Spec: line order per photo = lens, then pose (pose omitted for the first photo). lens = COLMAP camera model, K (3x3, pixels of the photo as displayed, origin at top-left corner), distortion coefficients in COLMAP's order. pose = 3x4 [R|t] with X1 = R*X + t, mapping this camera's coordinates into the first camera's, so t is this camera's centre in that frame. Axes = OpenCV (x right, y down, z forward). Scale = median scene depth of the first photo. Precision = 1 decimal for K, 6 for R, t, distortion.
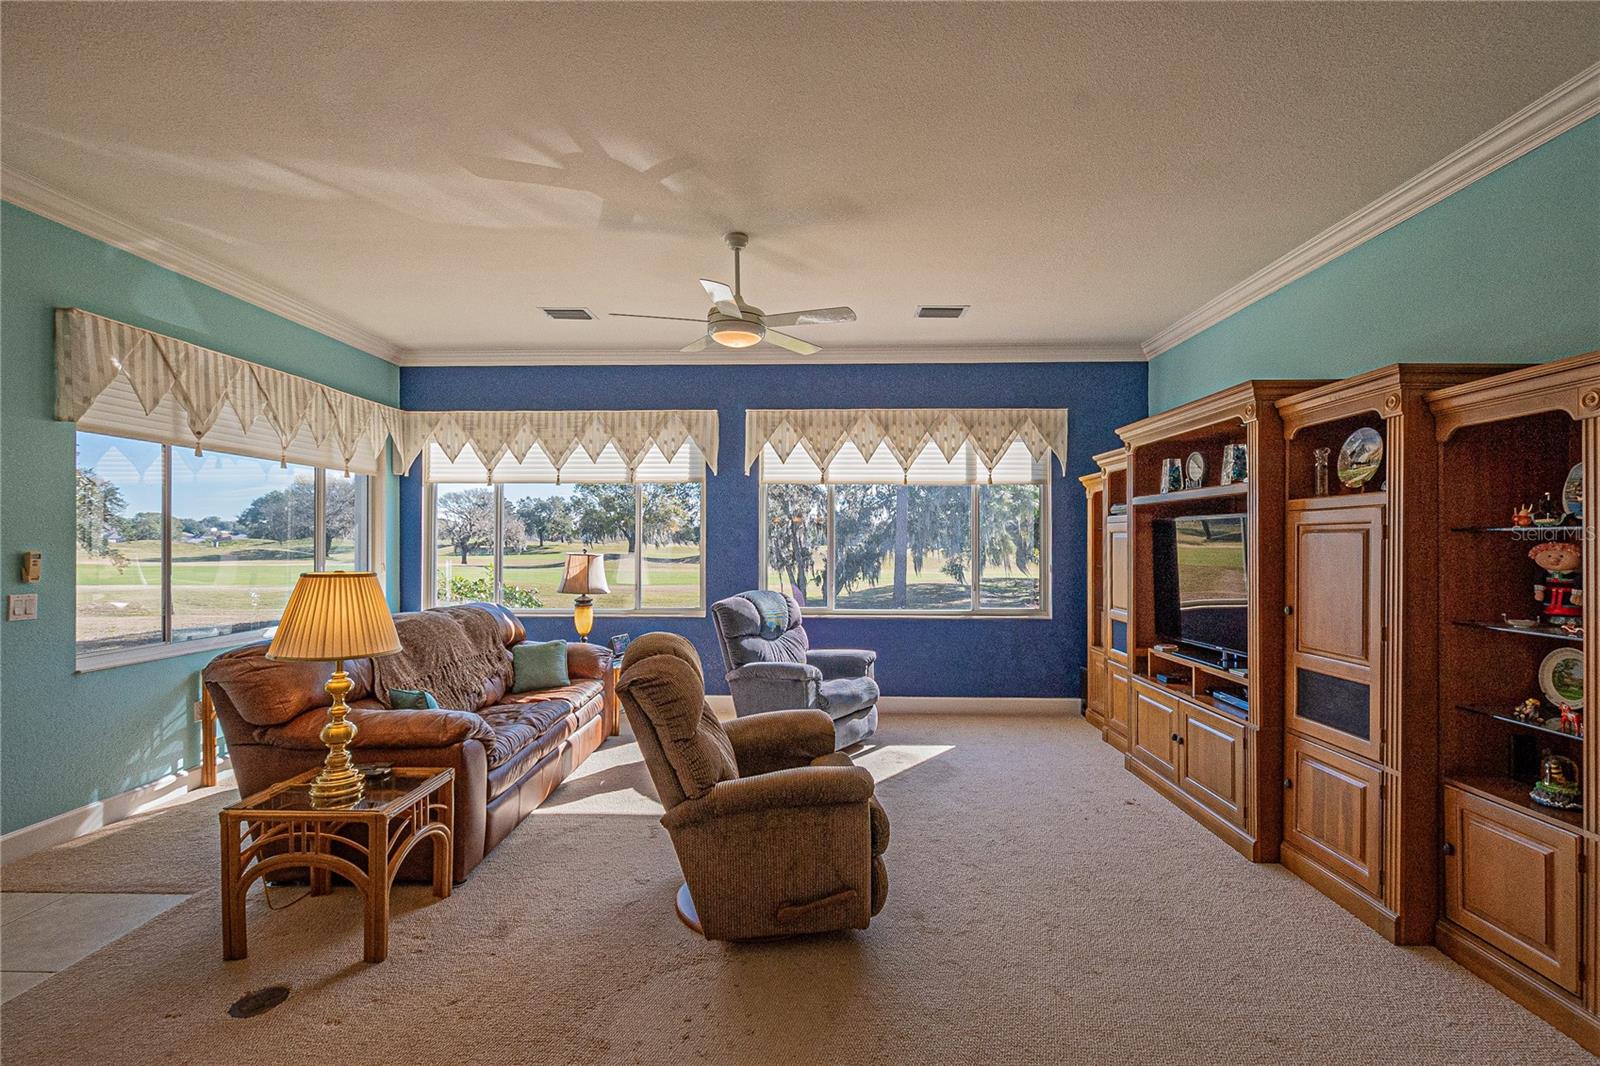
lens RADIAL K [[692.5, 0, 792.0], [0, 692.5, 539.2], [0, 0, 1]] dist [0.010604, -0.007034]
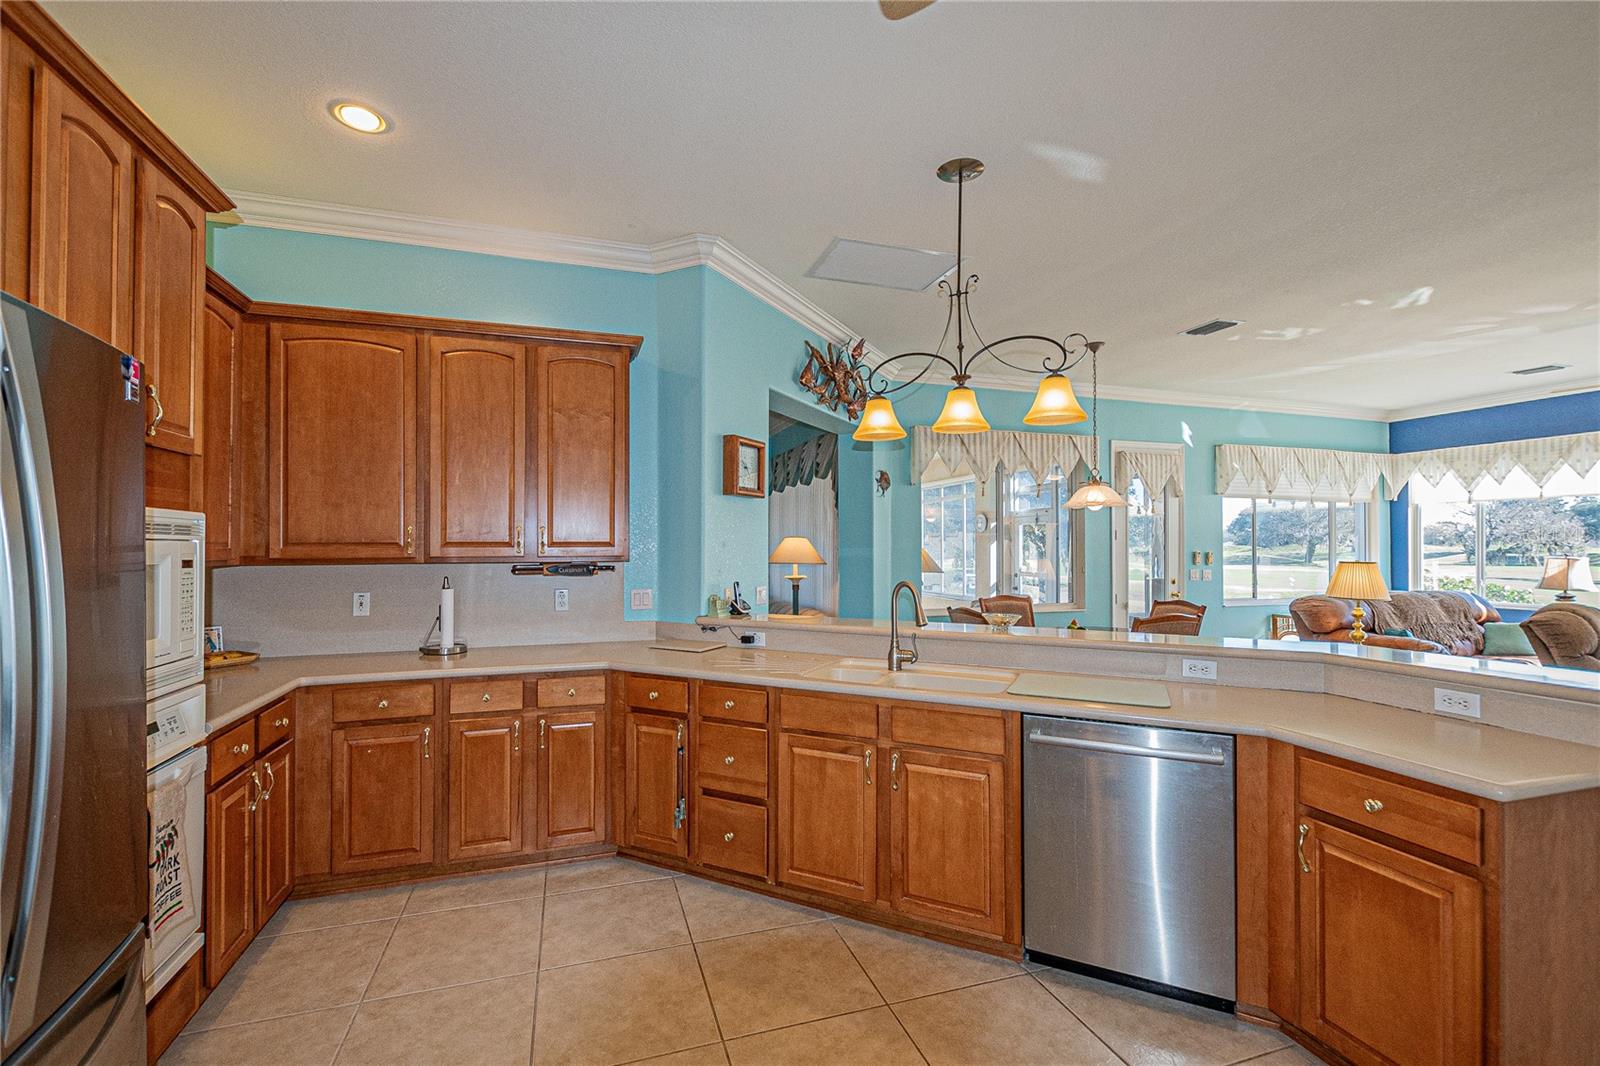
lens RADIAL K [[692.5, 0, 792.0], [0, 692.5, 539.2], [0, 0, 1]] dist [0.010604, -0.007034]
pose [[0.336949, -0.011556, -0.941452, 0.404994], [0.002334, 0.999932, -0.011439, -0.000382], [0.941520, 0.001657, 0.336953, -0.707450]]
